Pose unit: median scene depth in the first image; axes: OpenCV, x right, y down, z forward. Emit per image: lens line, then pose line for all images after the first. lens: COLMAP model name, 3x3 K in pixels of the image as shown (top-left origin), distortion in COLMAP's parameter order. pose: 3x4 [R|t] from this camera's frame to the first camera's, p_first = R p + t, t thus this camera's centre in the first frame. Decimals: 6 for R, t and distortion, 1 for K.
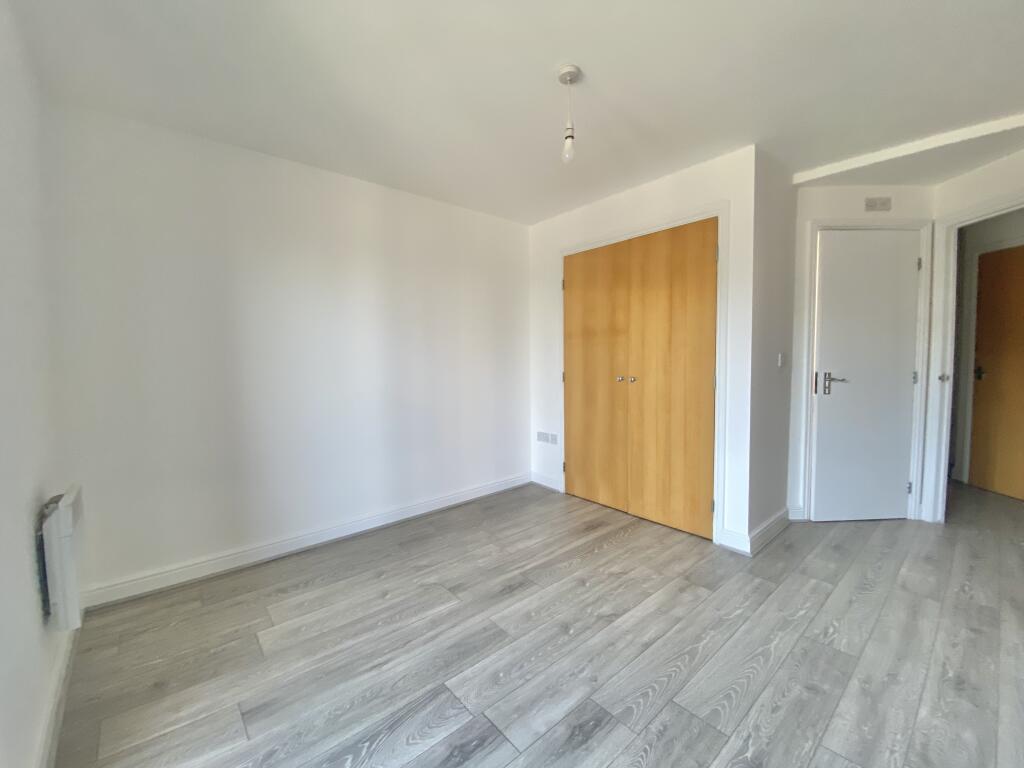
lens RADIAL K [[419.0, 0, 511.9], [0, 419.0, 382.5], [0, 0, 1]] dist [0.009557, -0.005248]
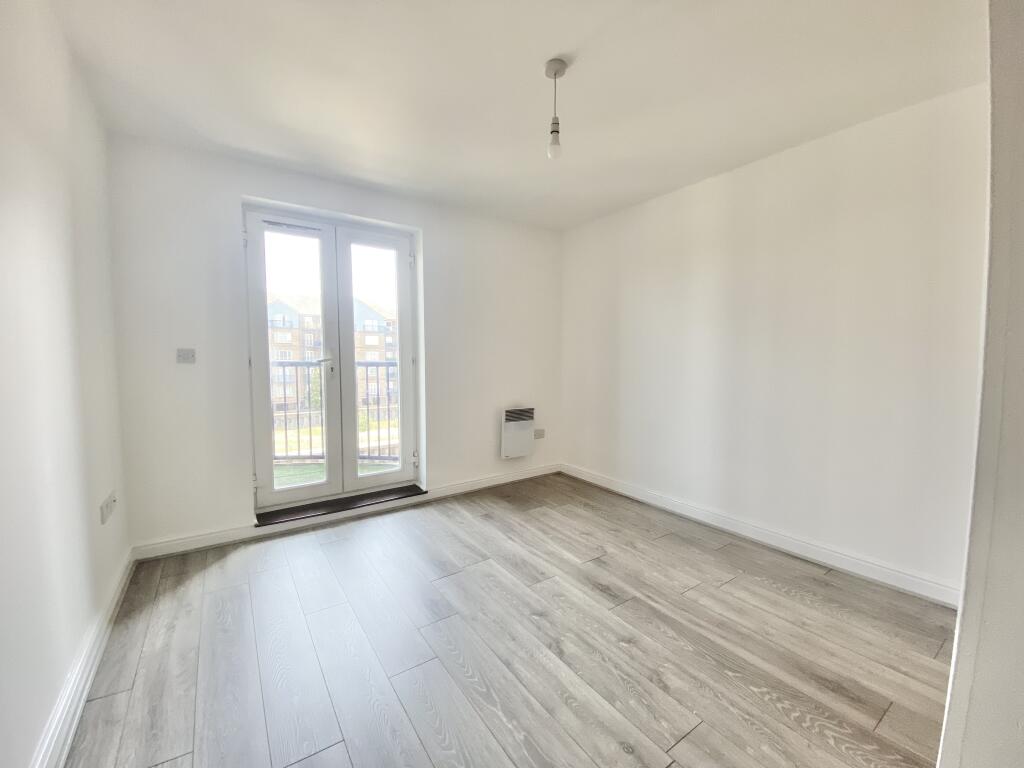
lens RADIAL K [[419.0, 0, 511.1], [0, 419.0, 384.8], [0, 0, 1]] dist [0.009557, -0.005248]
pose [[-0.102404, 0.085657, -0.991048, 0.973473], [-0.067491, 0.993392, 0.092833, -0.062185], [0.992451, 0.076393, -0.095947, 0.858510]]
